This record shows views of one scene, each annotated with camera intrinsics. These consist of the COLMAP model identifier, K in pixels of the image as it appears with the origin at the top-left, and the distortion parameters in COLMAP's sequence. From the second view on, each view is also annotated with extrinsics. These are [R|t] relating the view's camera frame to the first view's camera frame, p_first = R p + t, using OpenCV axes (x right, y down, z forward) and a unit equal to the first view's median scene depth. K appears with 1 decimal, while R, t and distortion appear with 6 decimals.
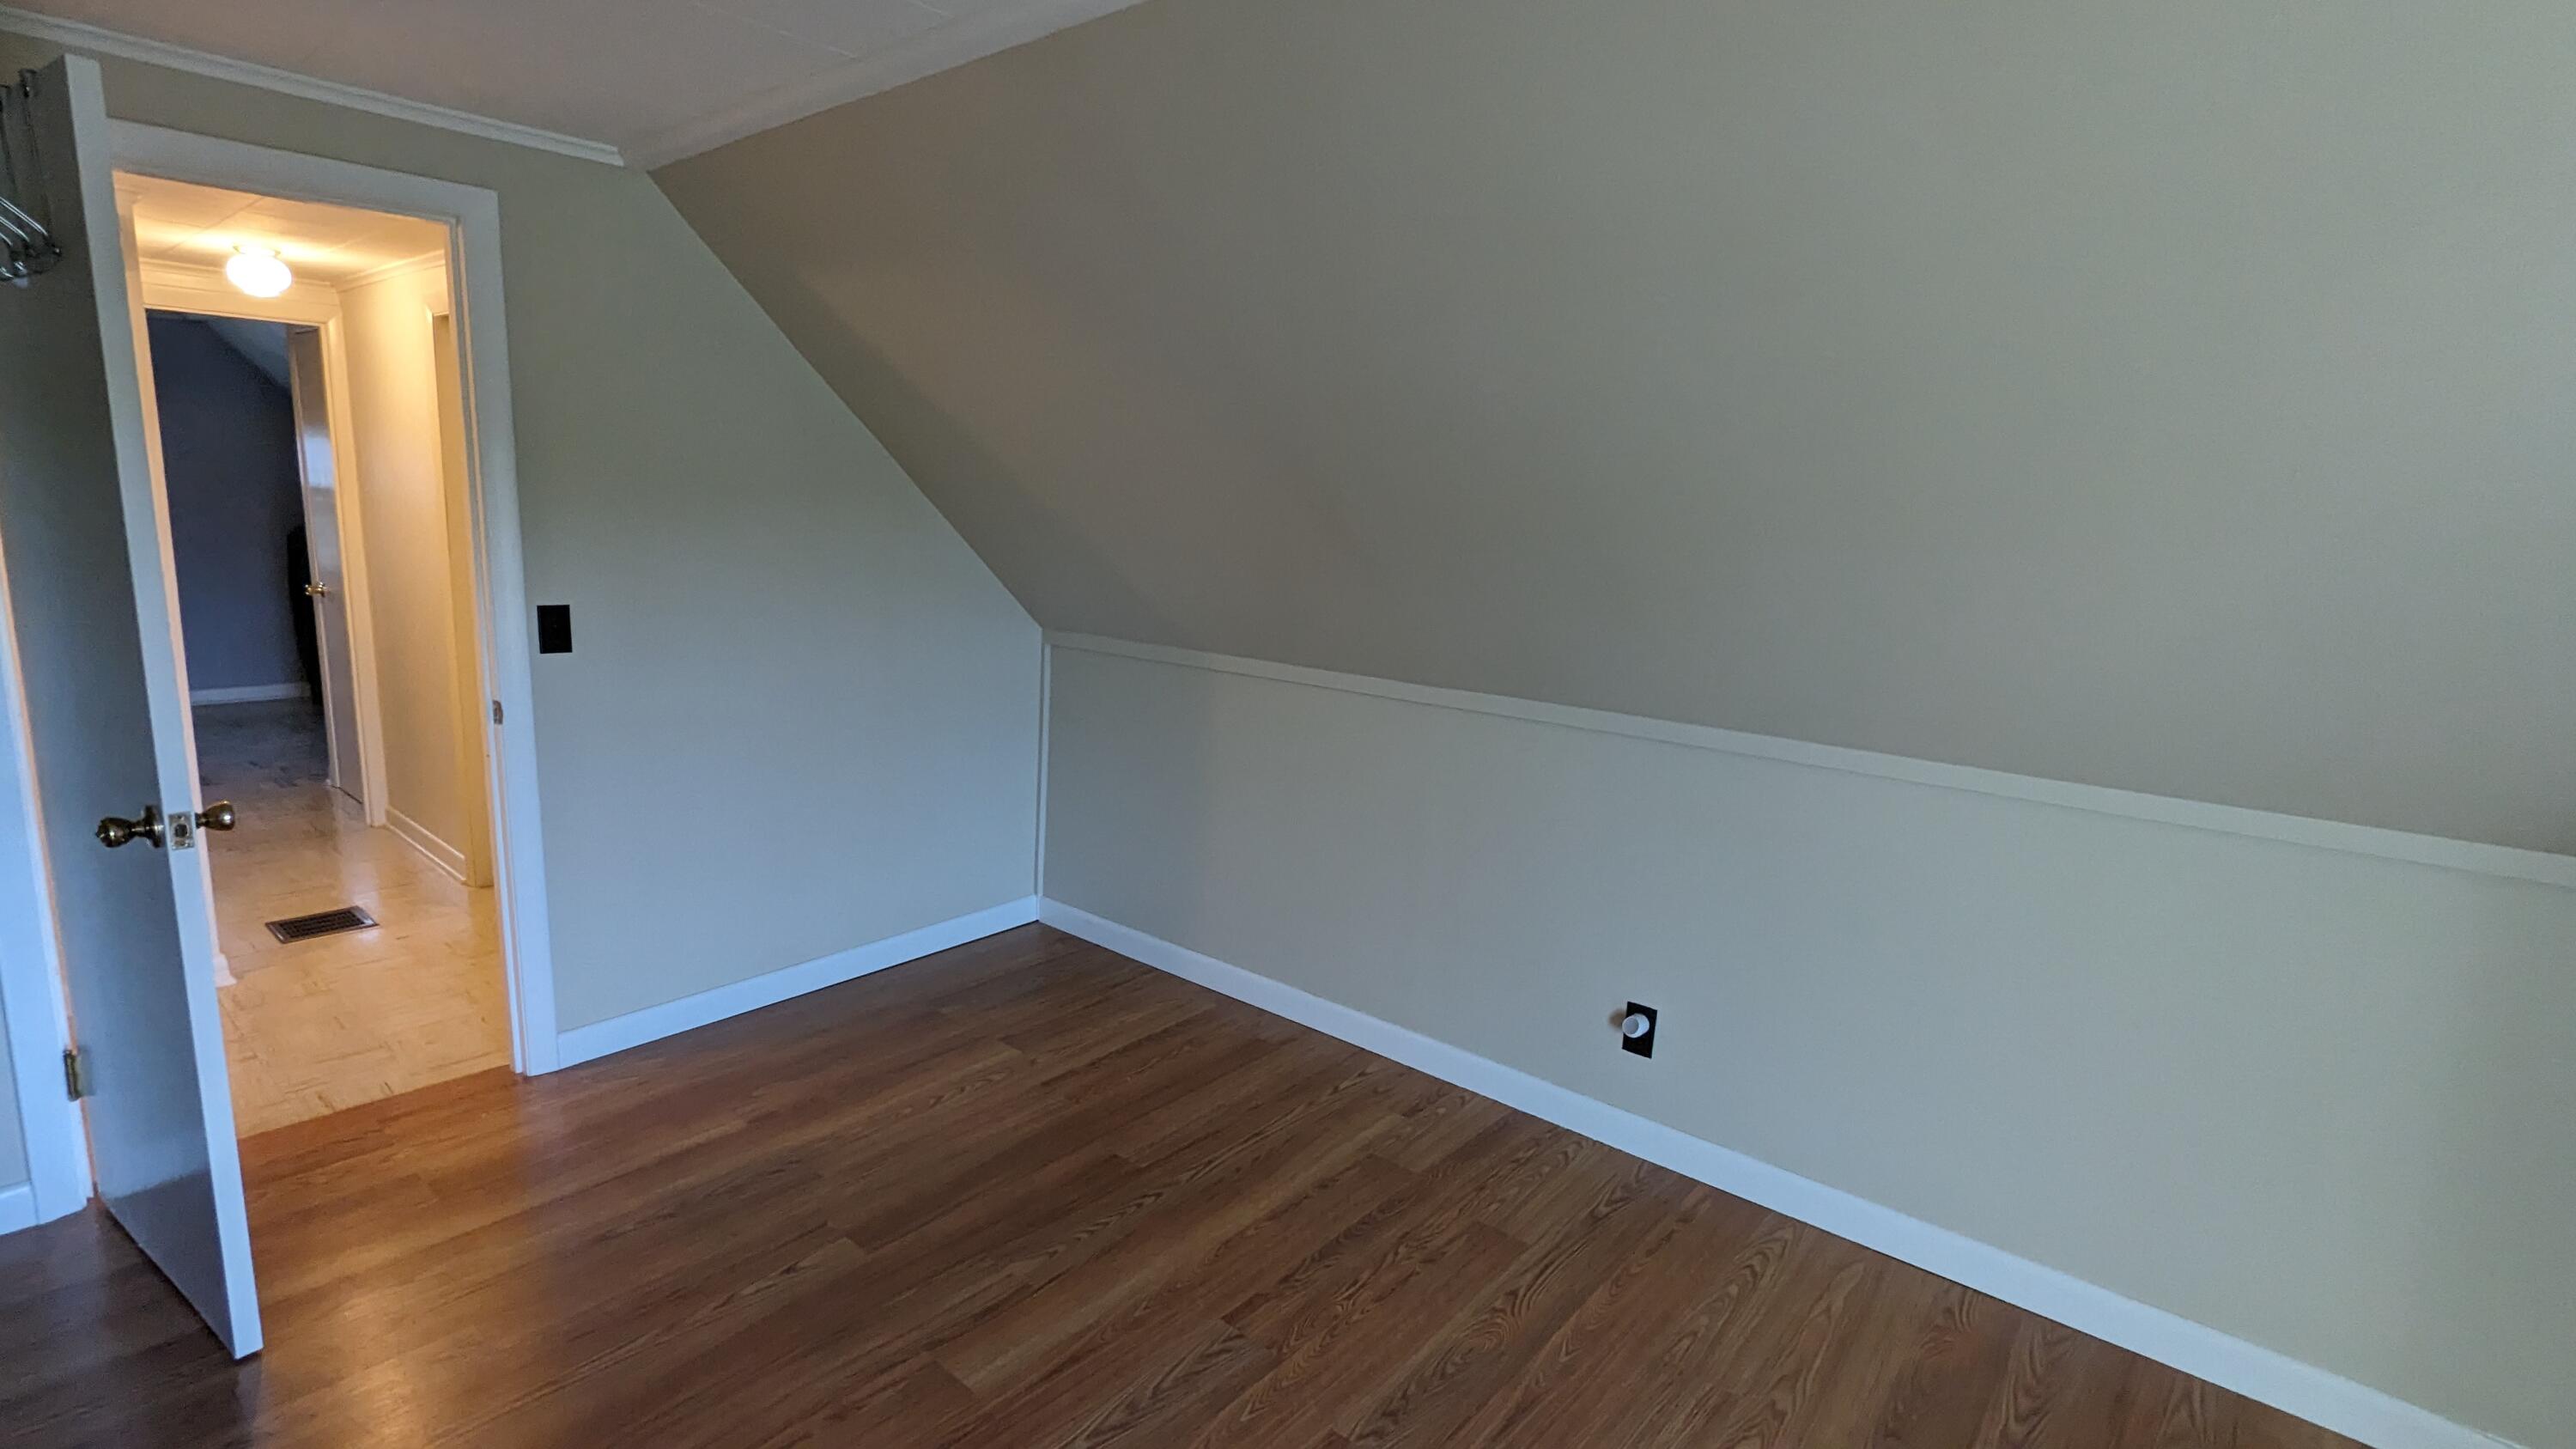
lens RADIAL K [[1187.9, 0, 1288.0], [0, 1187.9, 724.5], [0, 0, 1]] dist [0.000523, 0.000088]
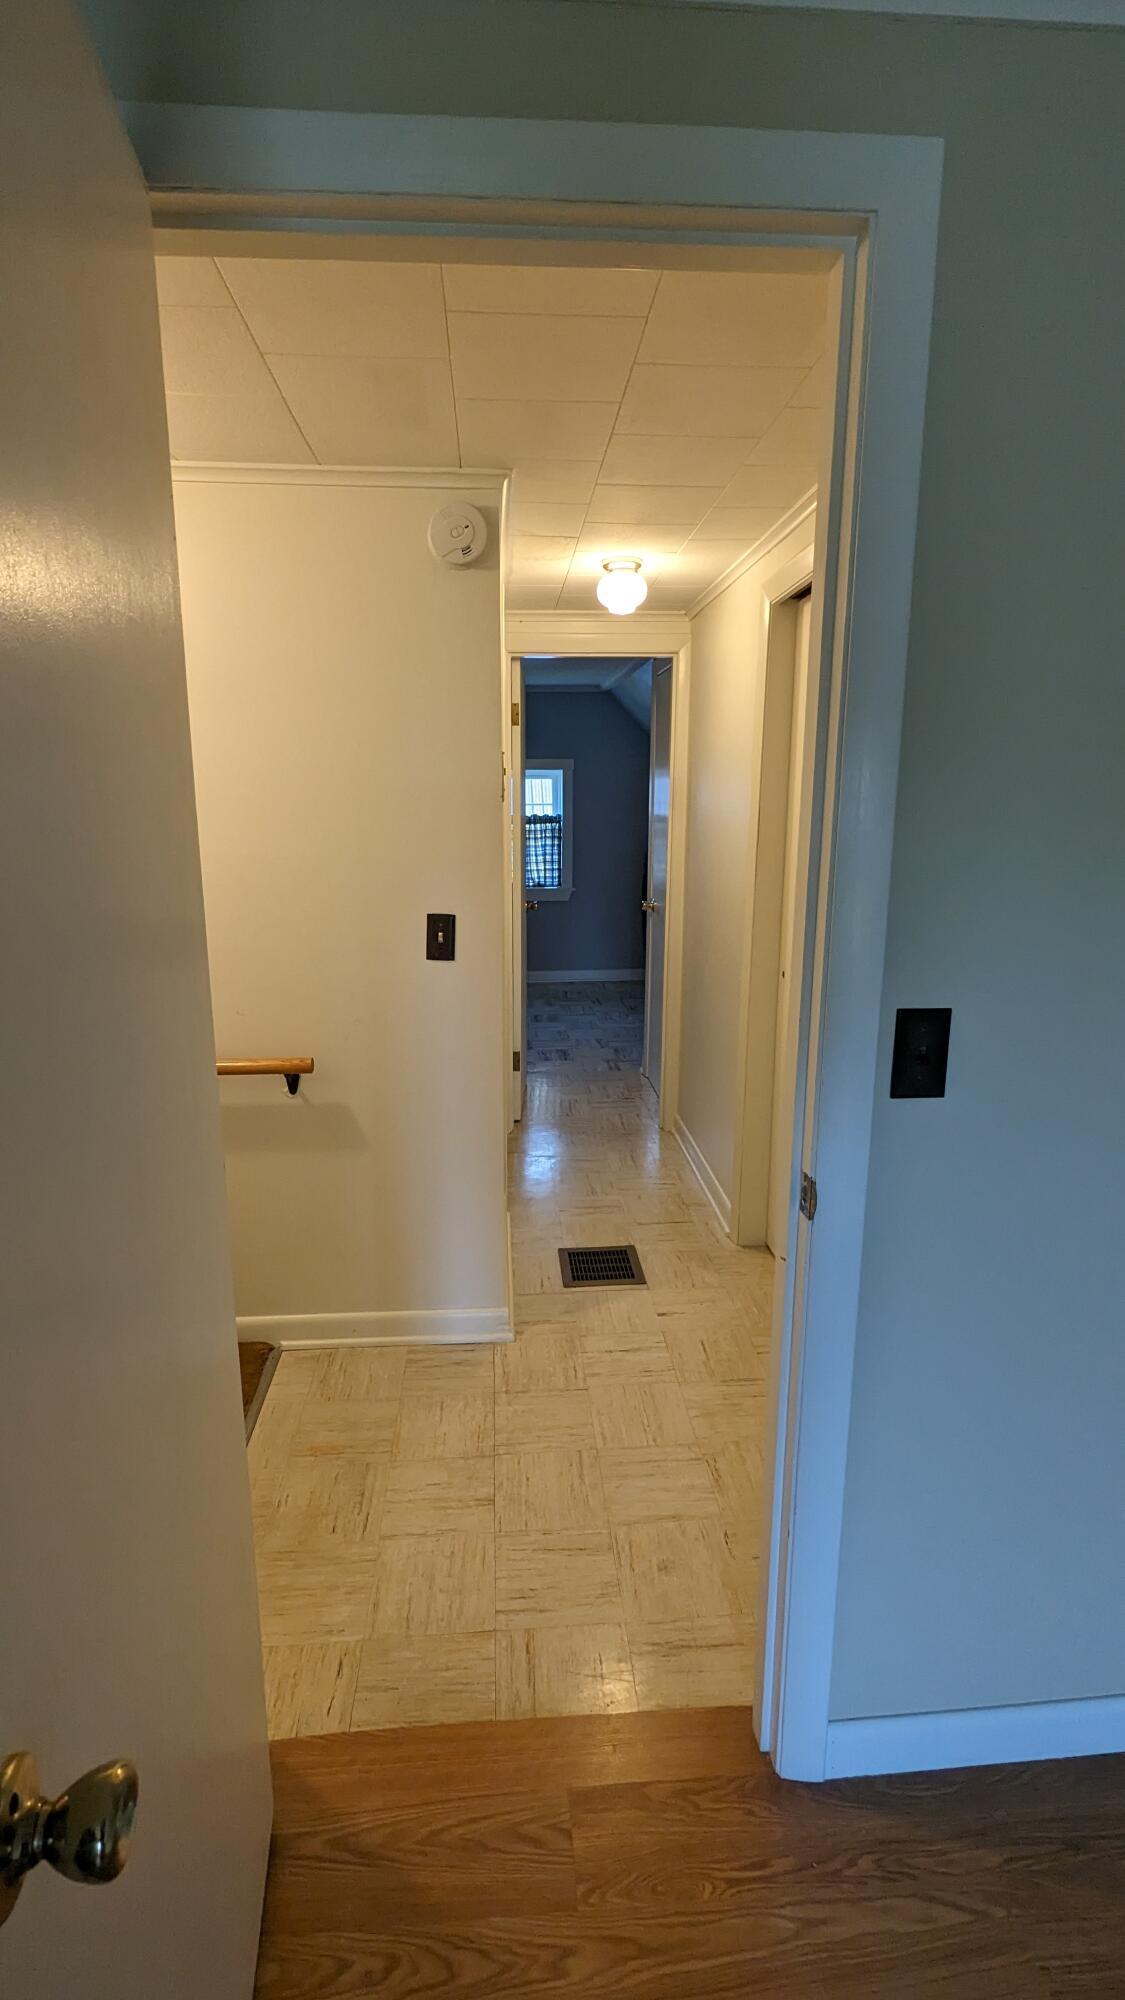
lens RADIAL K [[922.2, 0, 562.5], [0, 922.2, 1000.0], [0, 0, 1]] dist [0.000523, 0.000088]
pose [[0.693897, 0.106109, -0.712213, -0.318254], [-0.101922, 0.993598, 0.048729, -0.076982], [0.712824, 0.038777, 0.700270, 0.436778]]
